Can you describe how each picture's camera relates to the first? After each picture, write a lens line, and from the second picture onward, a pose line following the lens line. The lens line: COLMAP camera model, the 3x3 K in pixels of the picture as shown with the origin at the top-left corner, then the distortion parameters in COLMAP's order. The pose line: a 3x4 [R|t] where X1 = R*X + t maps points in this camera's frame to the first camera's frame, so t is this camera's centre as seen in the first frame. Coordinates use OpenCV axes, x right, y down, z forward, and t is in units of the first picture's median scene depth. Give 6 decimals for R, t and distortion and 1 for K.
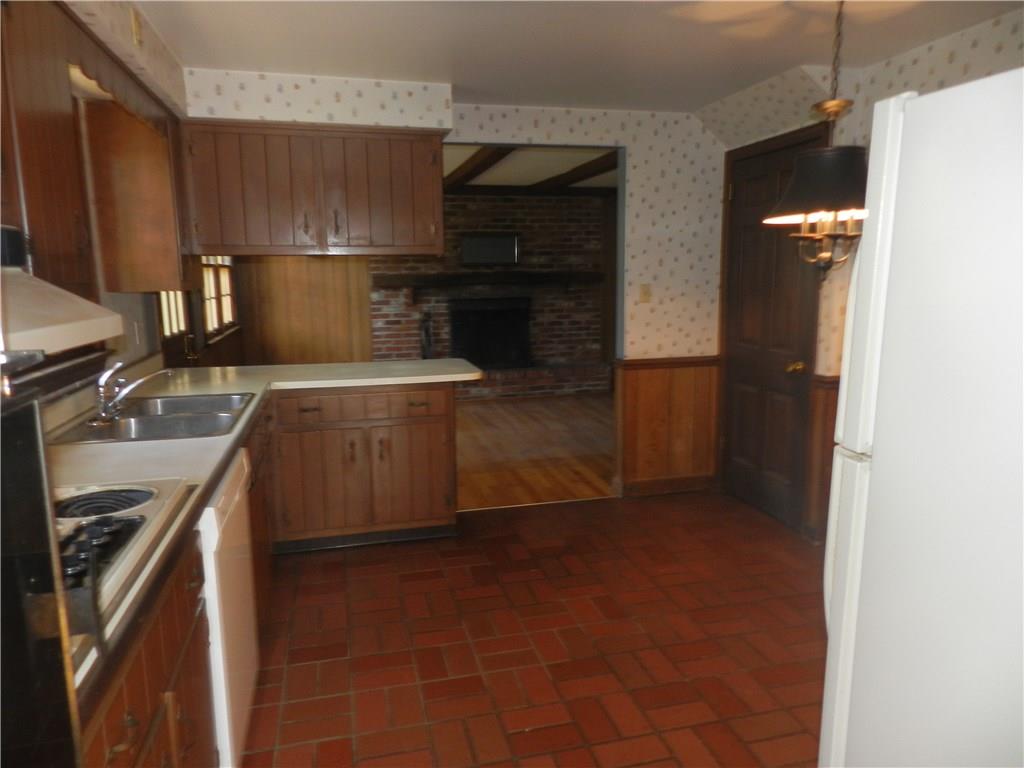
lens RADIAL K [[696.1, 0, 511.4], [0, 696.1, 385.2], [0, 0, 1]] dist [0.029448, -0.003885]
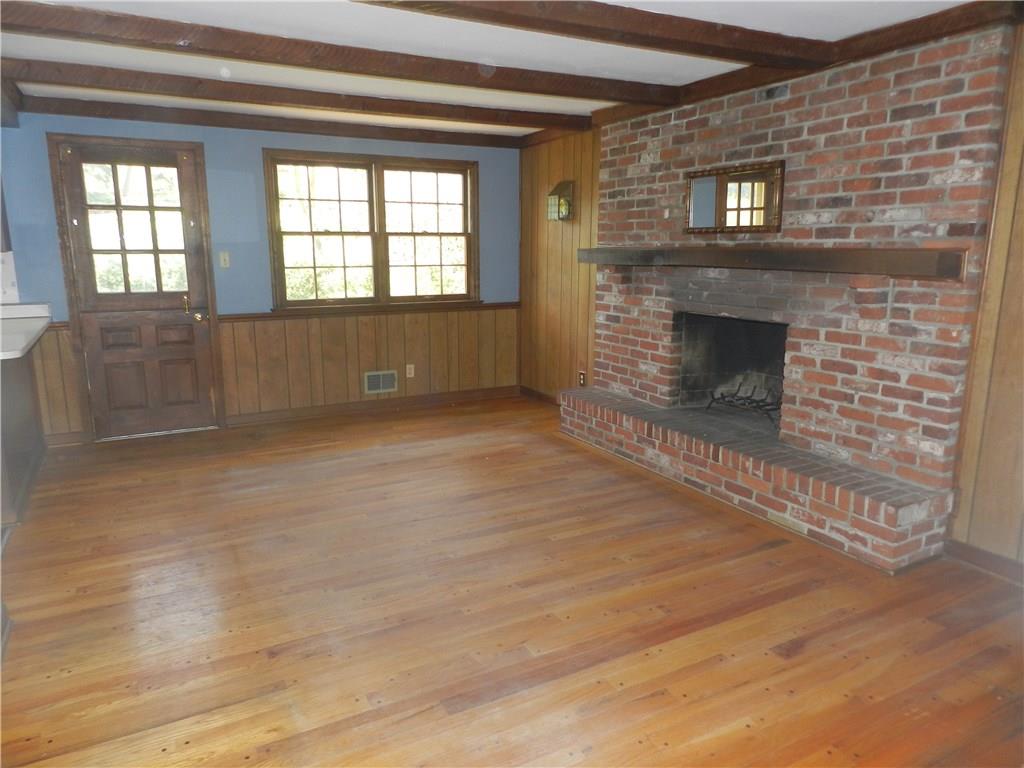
lens RADIAL K [[696.1, 0, 506.9], [0, 696.1, 384.6], [0, 0, 1]] dist [0.029448, -0.003885]
pose [[0.238237, 0.204809, -0.949366, 0.434060], [-0.164685, 0.971875, 0.168338, -0.118812], [0.957143, 0.116242, 0.265265, 0.699549]]
